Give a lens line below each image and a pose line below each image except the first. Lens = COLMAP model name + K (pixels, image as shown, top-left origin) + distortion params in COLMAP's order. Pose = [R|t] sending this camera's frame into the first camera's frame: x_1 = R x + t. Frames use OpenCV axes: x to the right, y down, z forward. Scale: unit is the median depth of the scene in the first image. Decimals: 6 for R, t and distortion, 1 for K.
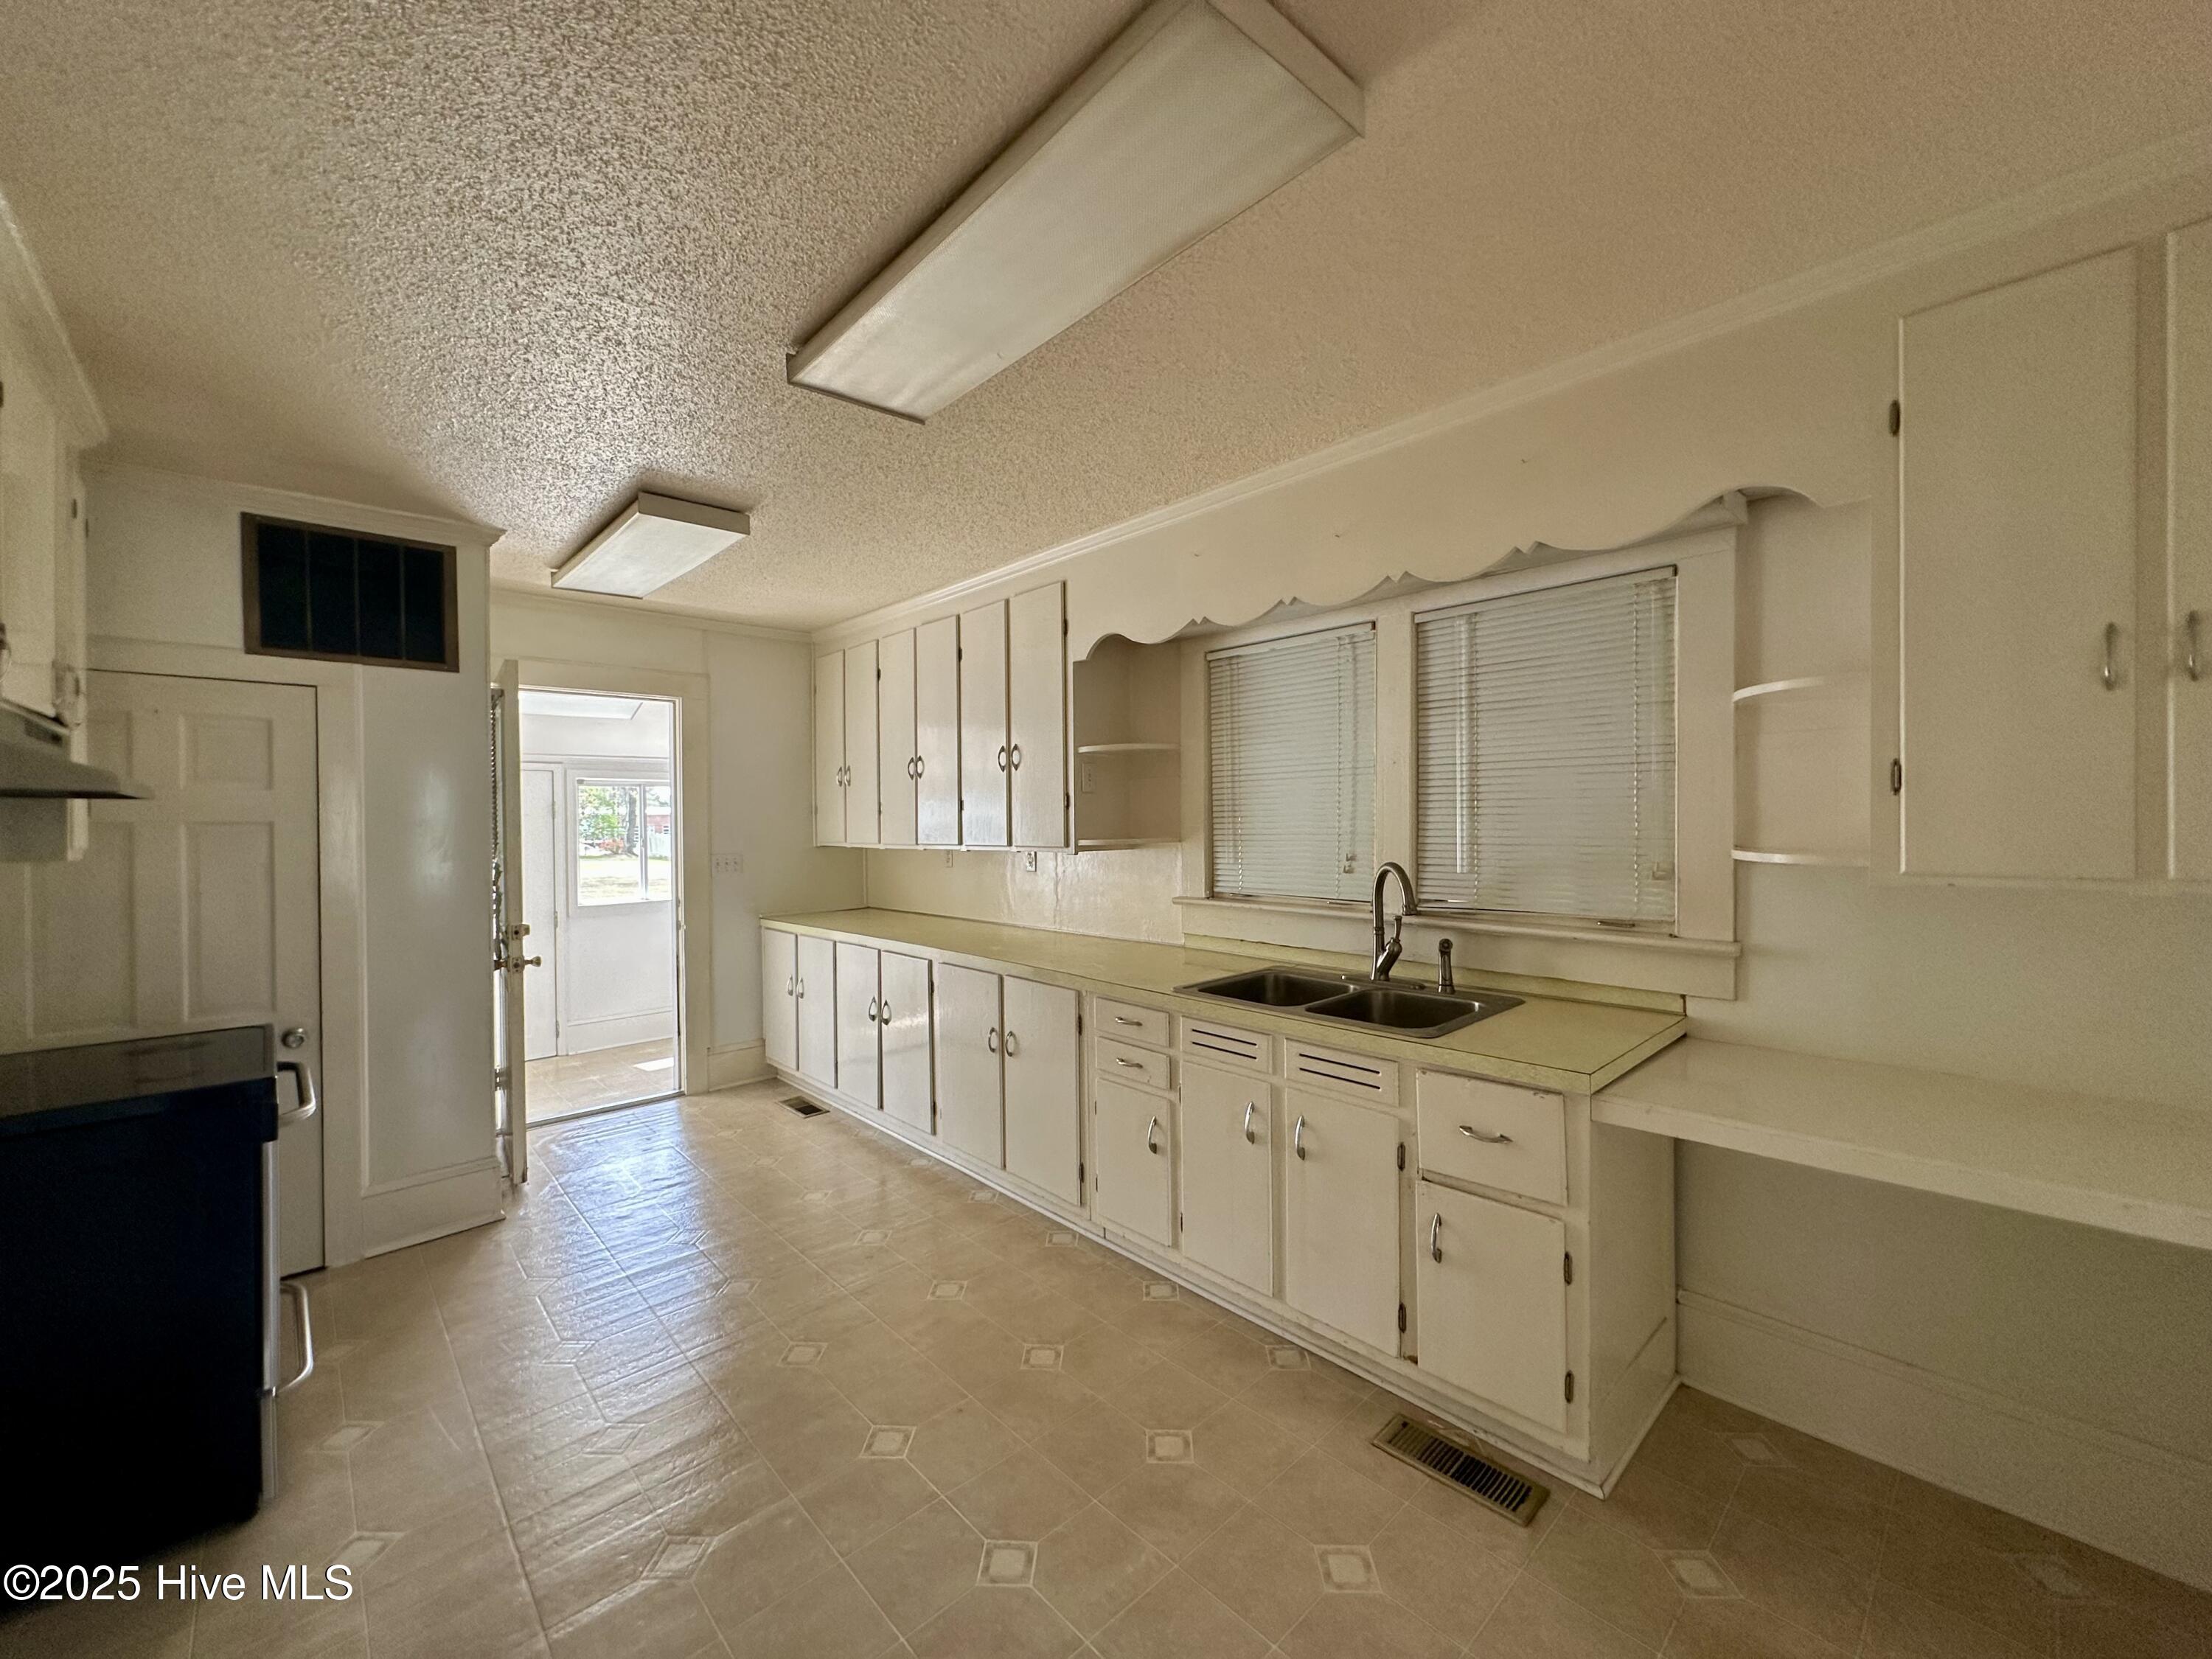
lens RADIAL K [[891.5, 0, 1106.0], [0, 891.5, 829.5], [0, 0, 1]] dist [0.001674, 0.000193]
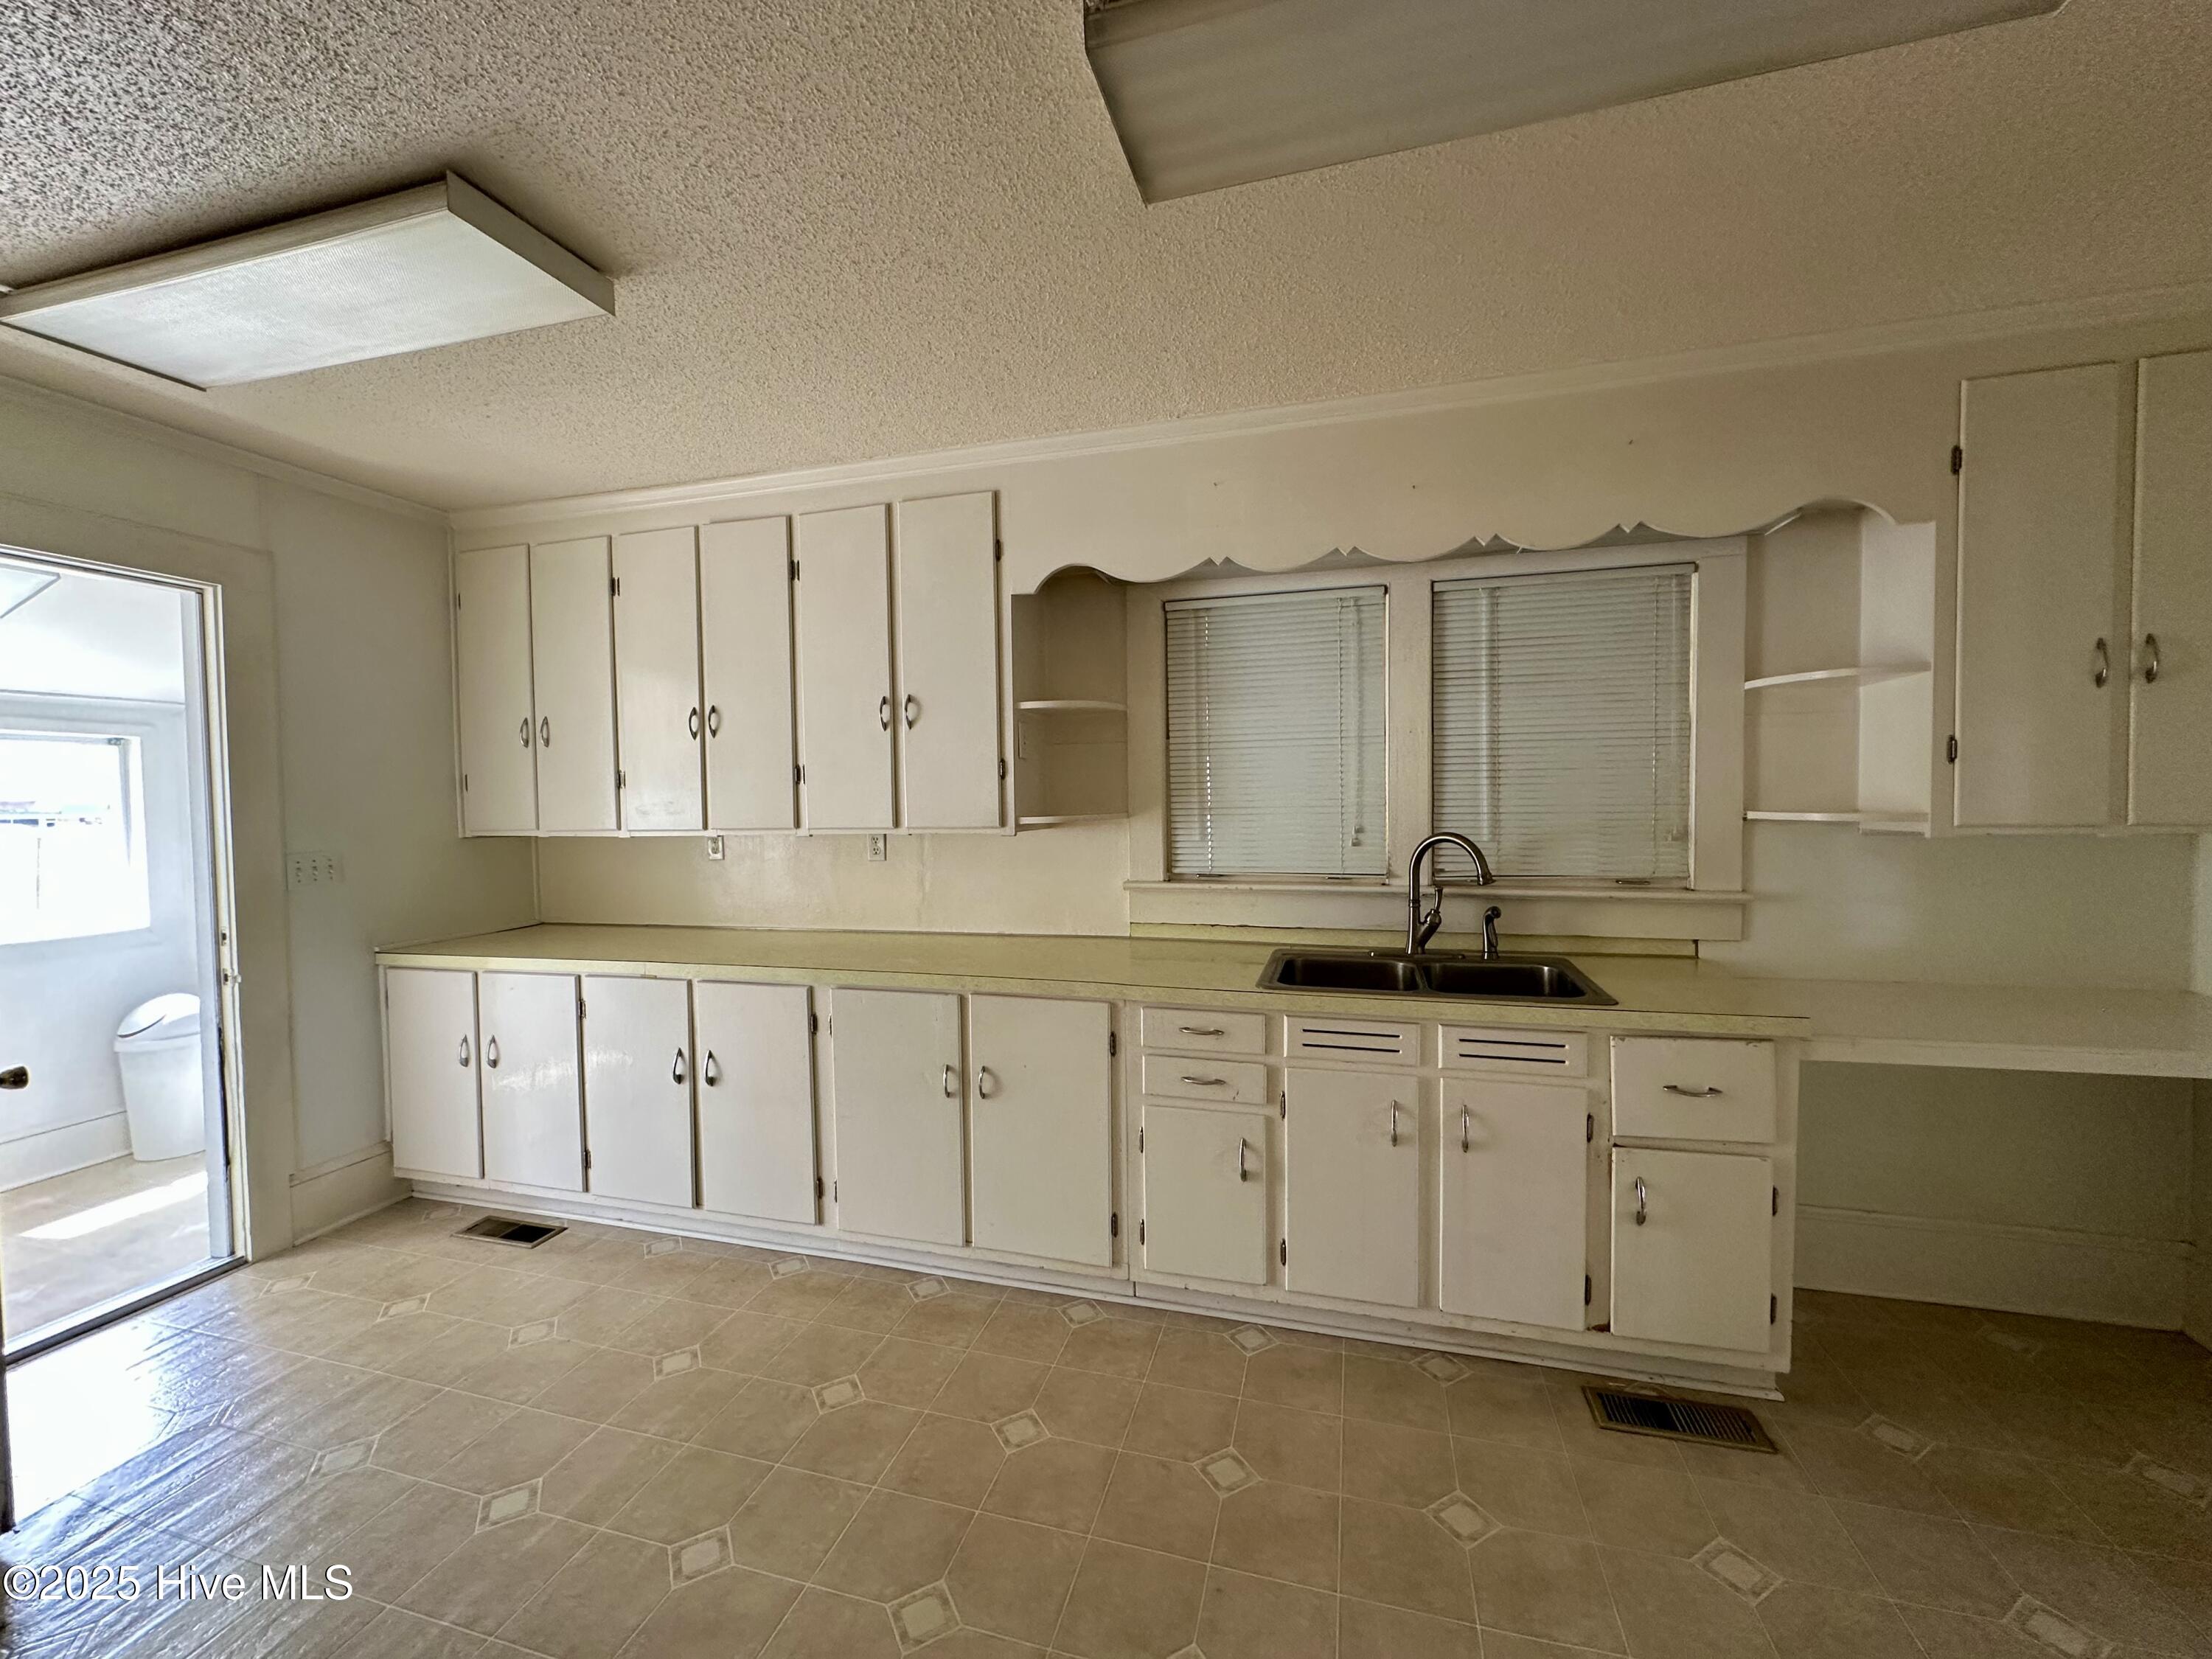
lens RADIAL K [[885.5, 0, 1105.0], [0, 885.5, 830.3], [0, 0, 1]] dist [0.000178, 0.000508]
pose [[0.852901, -0.019867, 0.521695, -0.488325], [0.010944, 0.999736, 0.020181, 0.010368], [-0.521959, -0.011503, 0.852893, 0.350590]]
